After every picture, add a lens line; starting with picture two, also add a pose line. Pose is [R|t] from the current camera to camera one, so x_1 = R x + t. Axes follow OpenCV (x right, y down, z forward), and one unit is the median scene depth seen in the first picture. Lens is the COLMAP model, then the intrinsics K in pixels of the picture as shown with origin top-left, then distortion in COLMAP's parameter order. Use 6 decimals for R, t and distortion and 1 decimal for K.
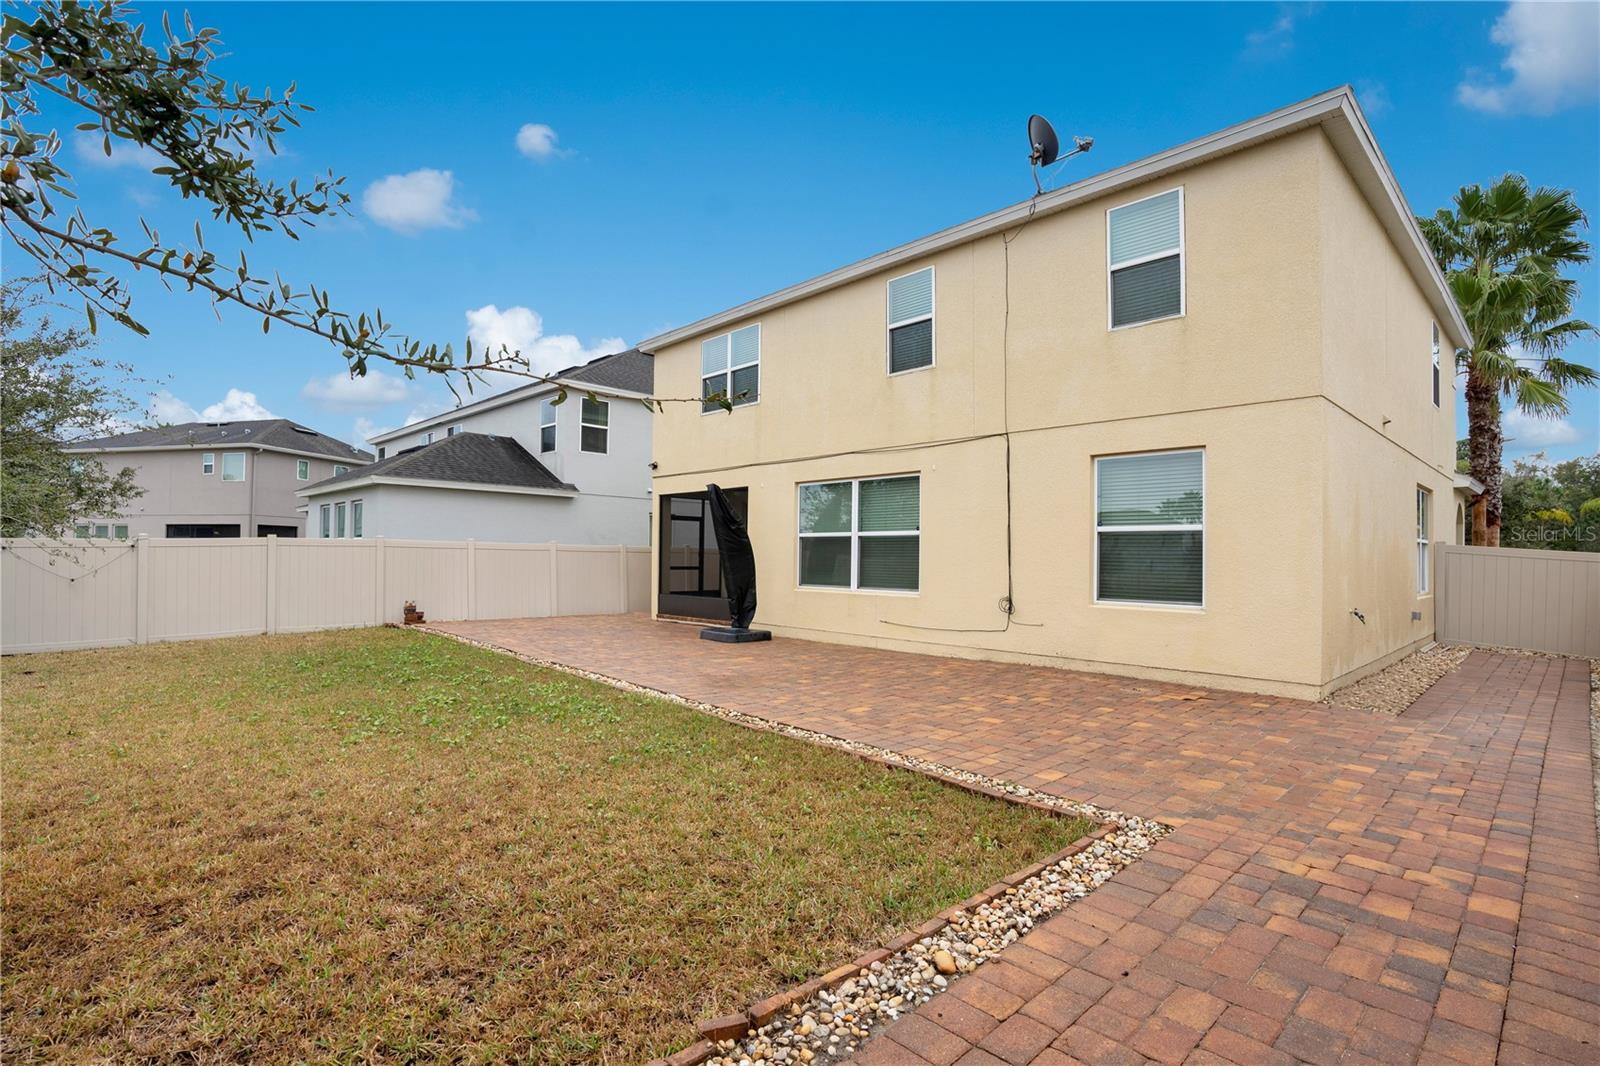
lens RADIAL K [[746.3, 0, 802.8], [0, 746.3, 543.6], [0, 0, 1]] dist [-0.013807, 0.007855]
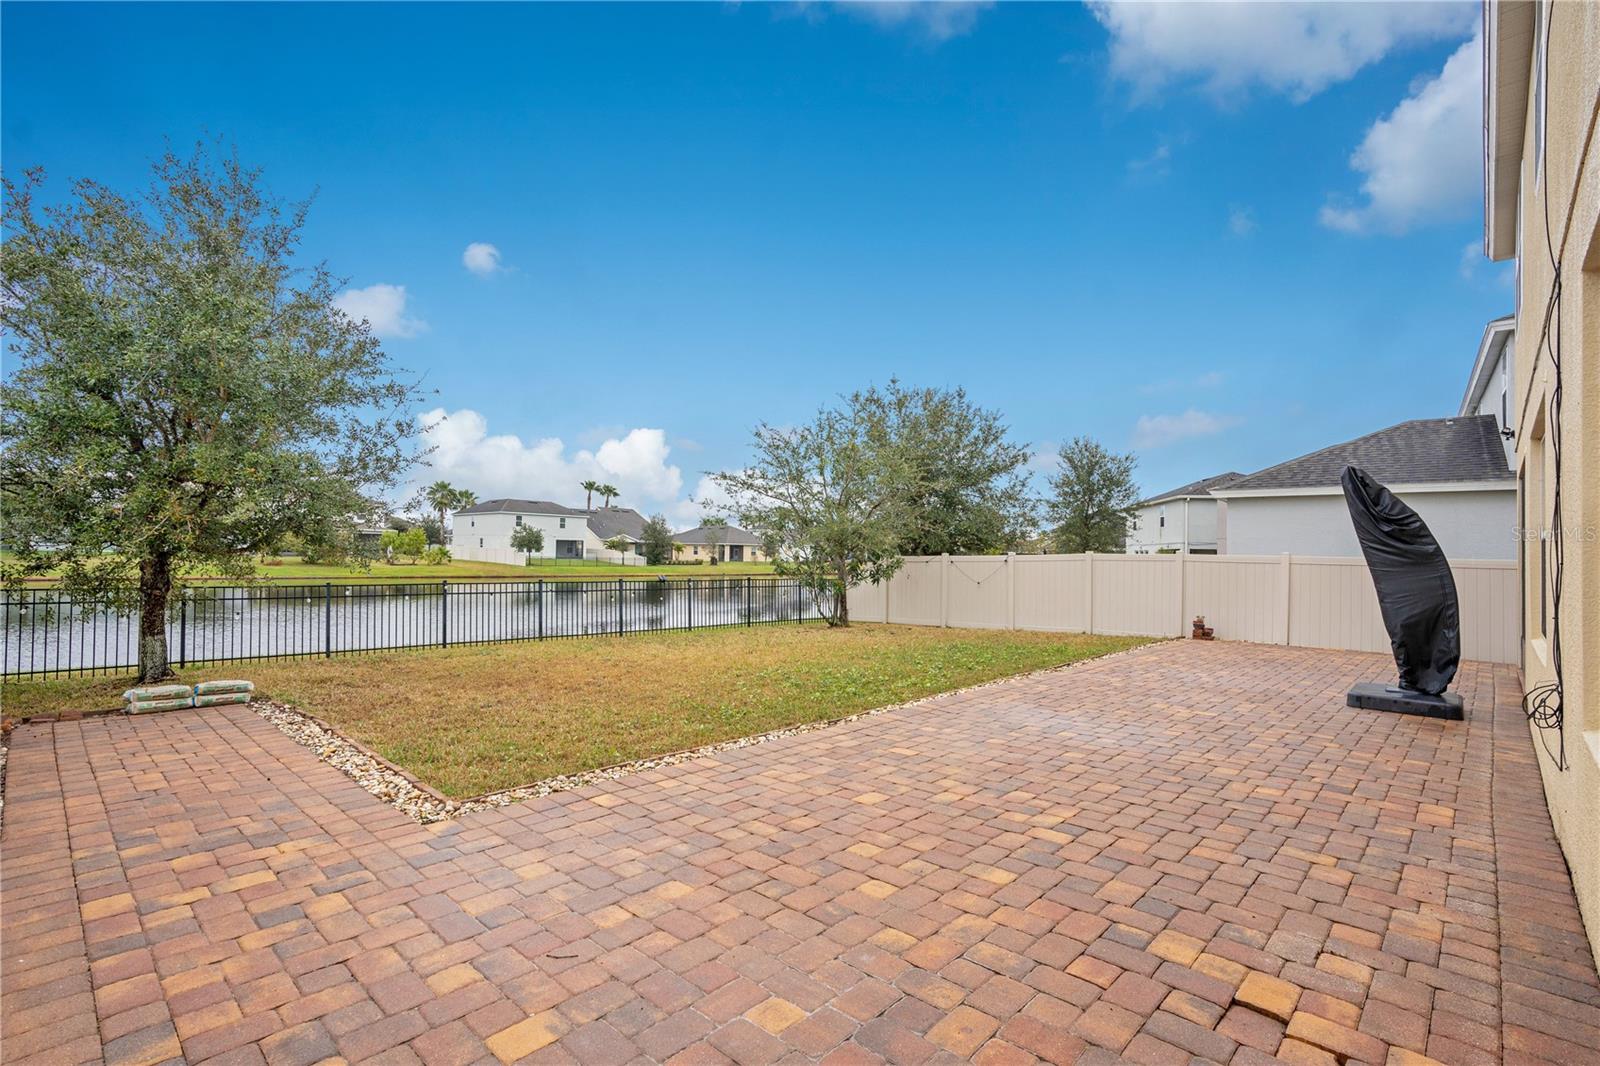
lens RADIAL K [[746.3, 0, 803.7], [0, 746.3, 541.0], [0, 0, 1]] dist [-0.013807, 0.007855]
pose [[0.048391, -0.031643, -0.998327, 1.107596], [-0.001151, 0.999496, -0.031736, 0.021822], [0.998828, 0.002685, 0.048330, 1.050888]]
